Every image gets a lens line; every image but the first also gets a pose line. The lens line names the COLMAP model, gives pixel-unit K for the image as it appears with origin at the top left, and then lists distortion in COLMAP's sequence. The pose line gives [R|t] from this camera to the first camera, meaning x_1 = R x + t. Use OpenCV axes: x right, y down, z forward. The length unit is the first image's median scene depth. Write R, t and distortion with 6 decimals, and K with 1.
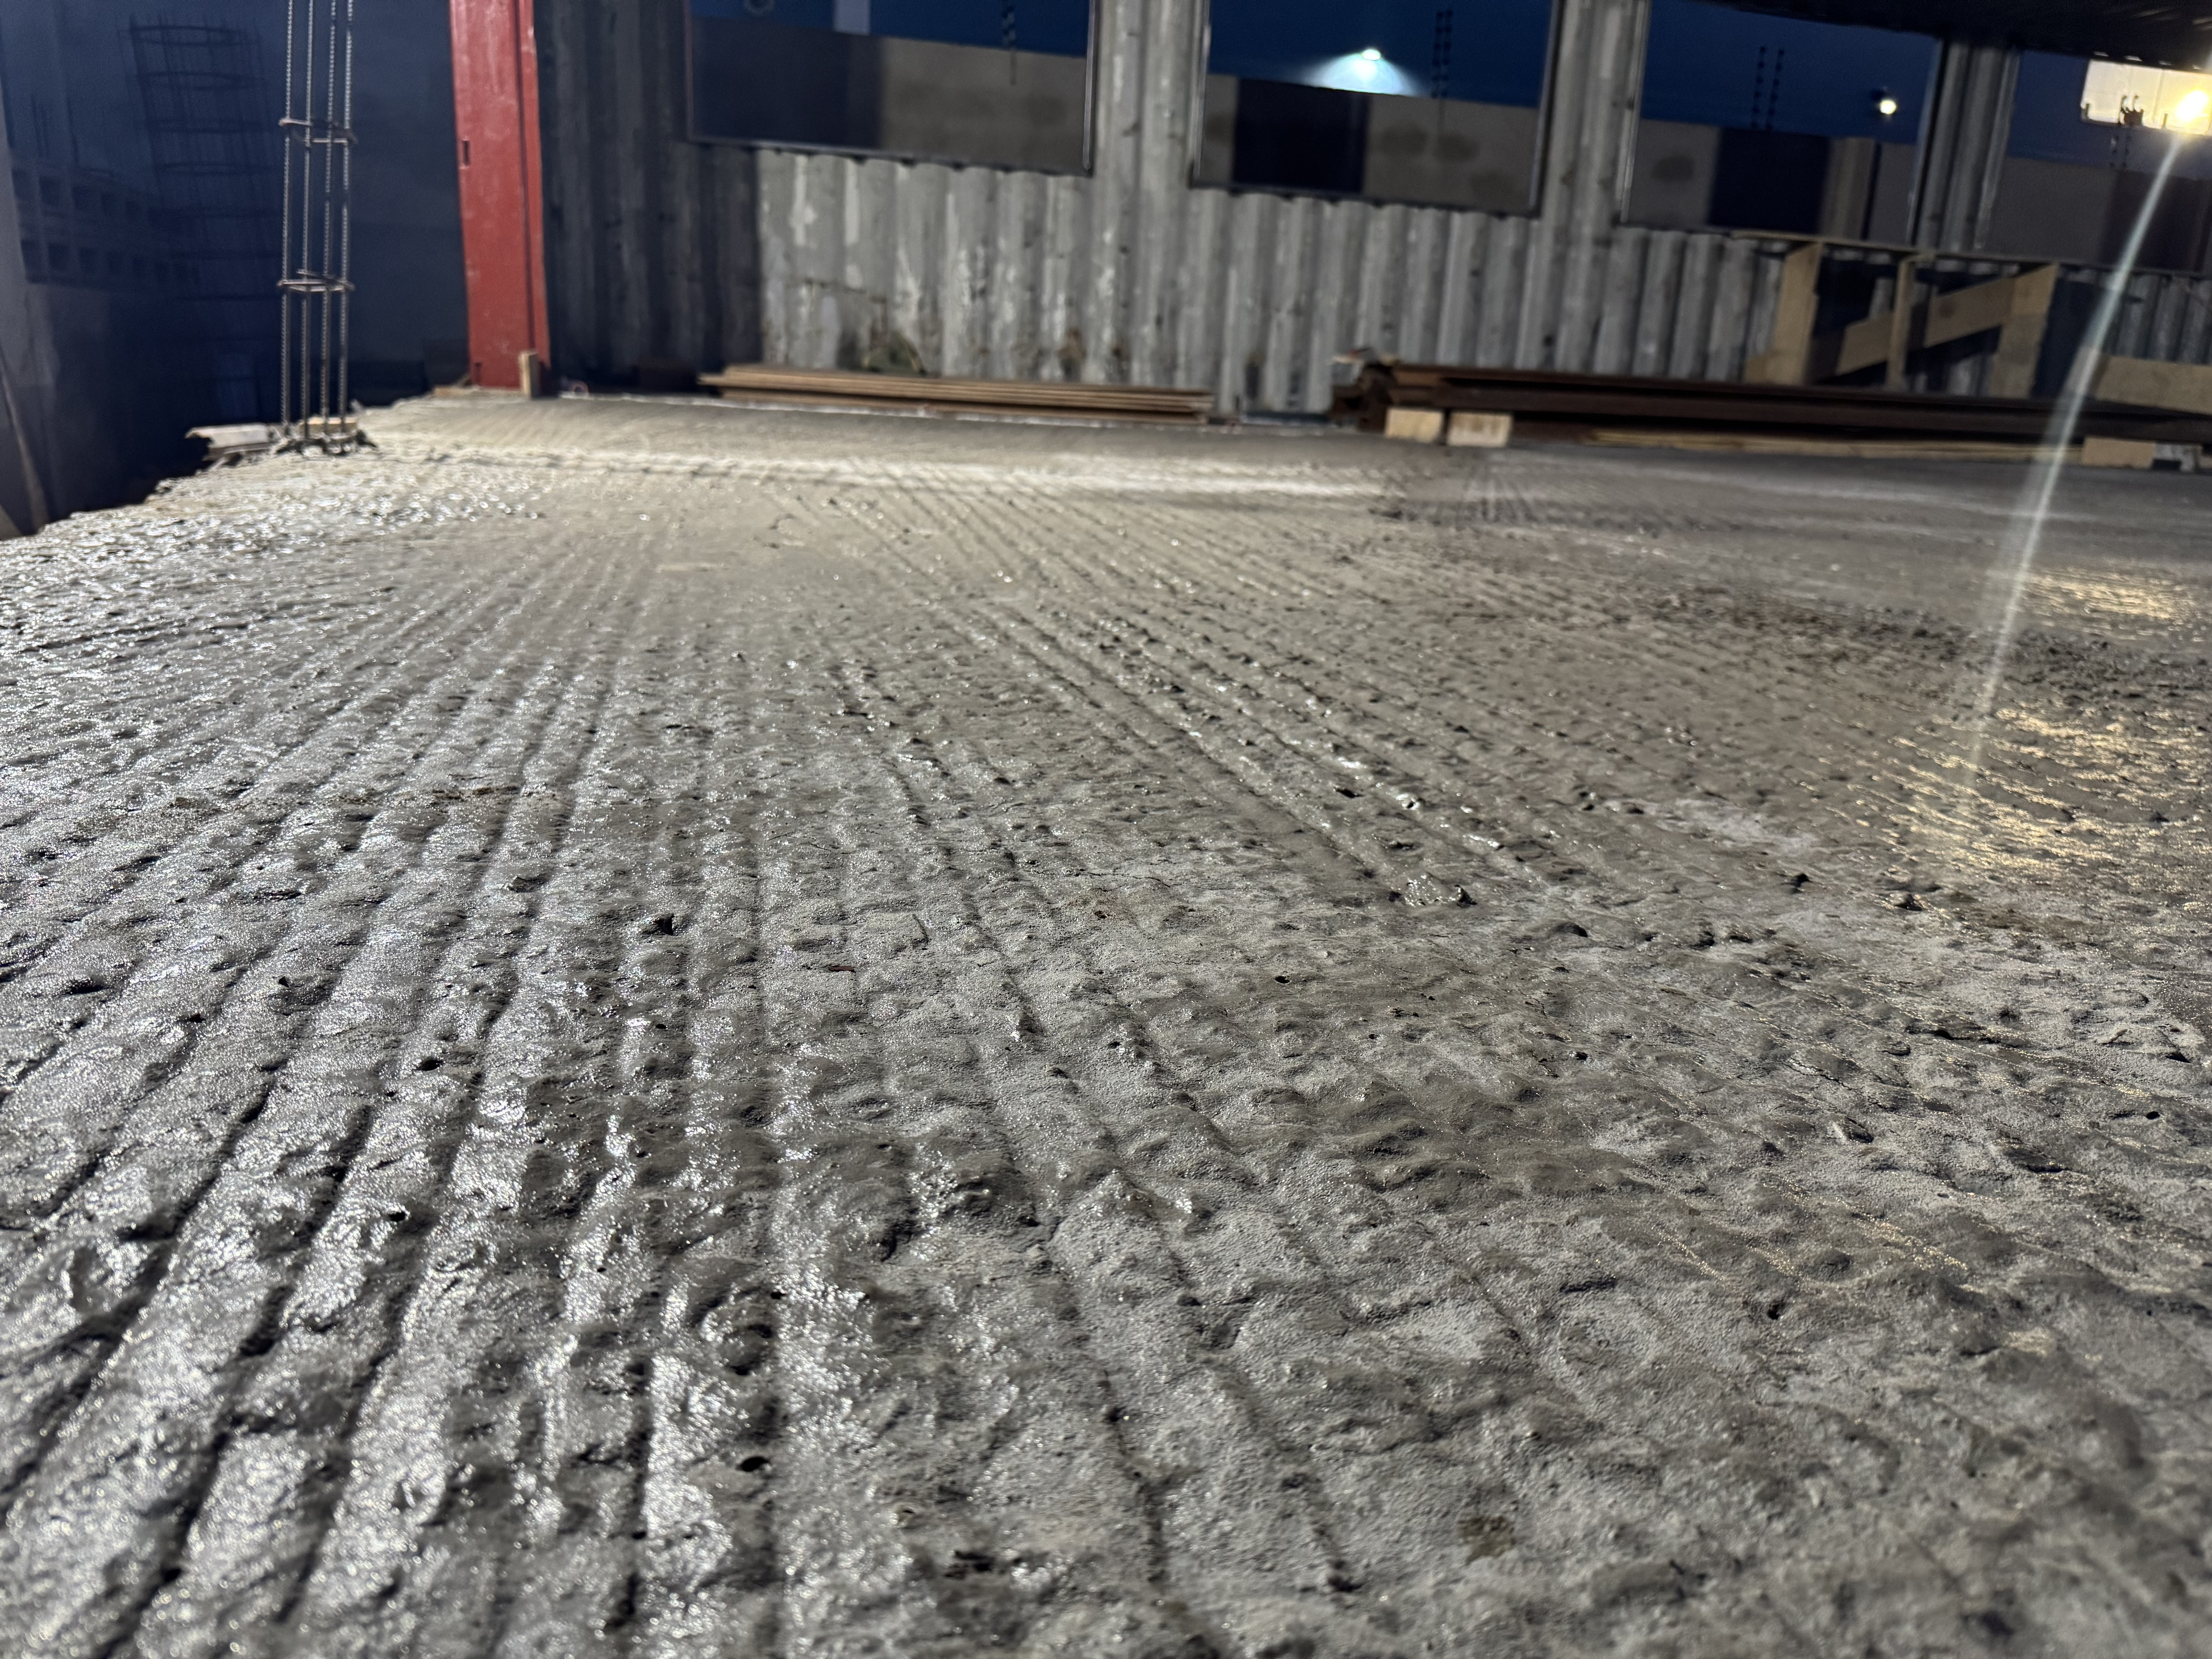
lens RADIAL K [[1534.5, 0, 1146.2], [0, 1534.5, 820.8], [0, 0, 1]] dist [0.136231, -0.188885]
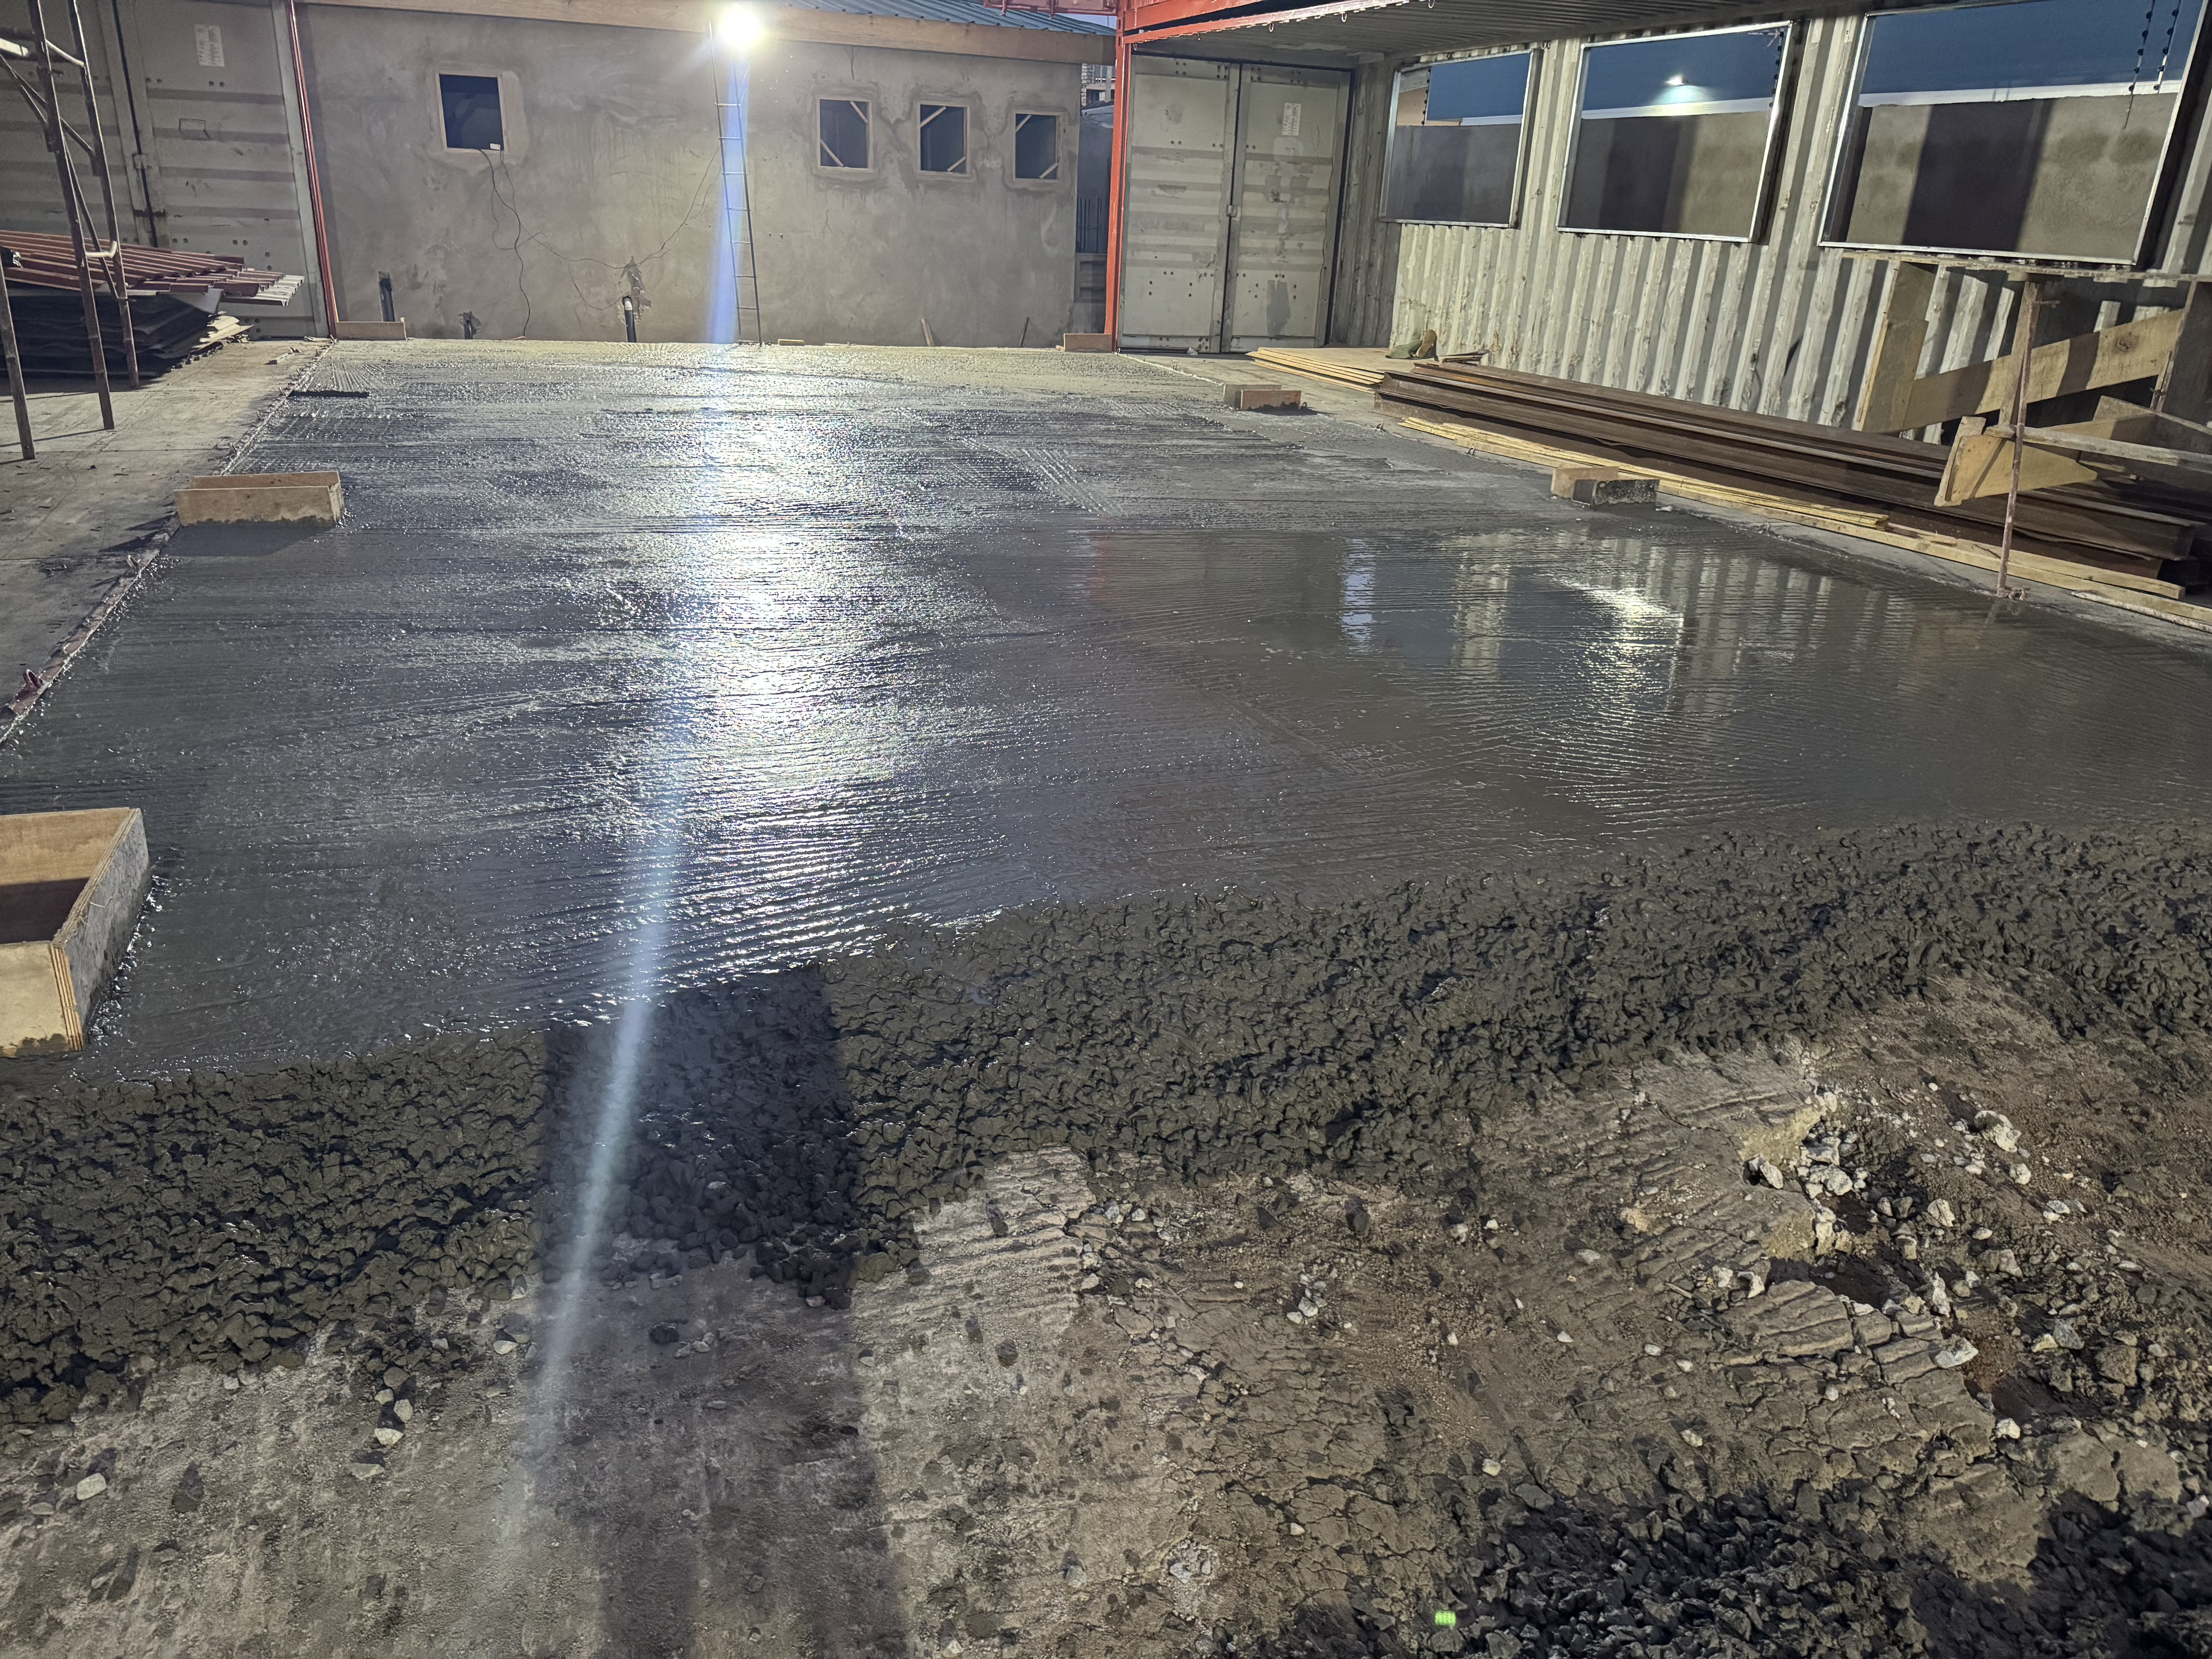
lens RADIAL K [[1553.5, 0, 1110.6], [0, 1553.5, 823.8], [0, 0, 1]] dist [0.002123, -0.004833]
pose [[0.110880, 0.321473, -0.940405, 5.795264], [-0.315907, 0.908564, 0.273341, -0.764250], [0.942289, 0.266772, 0.202297, 2.059205]]
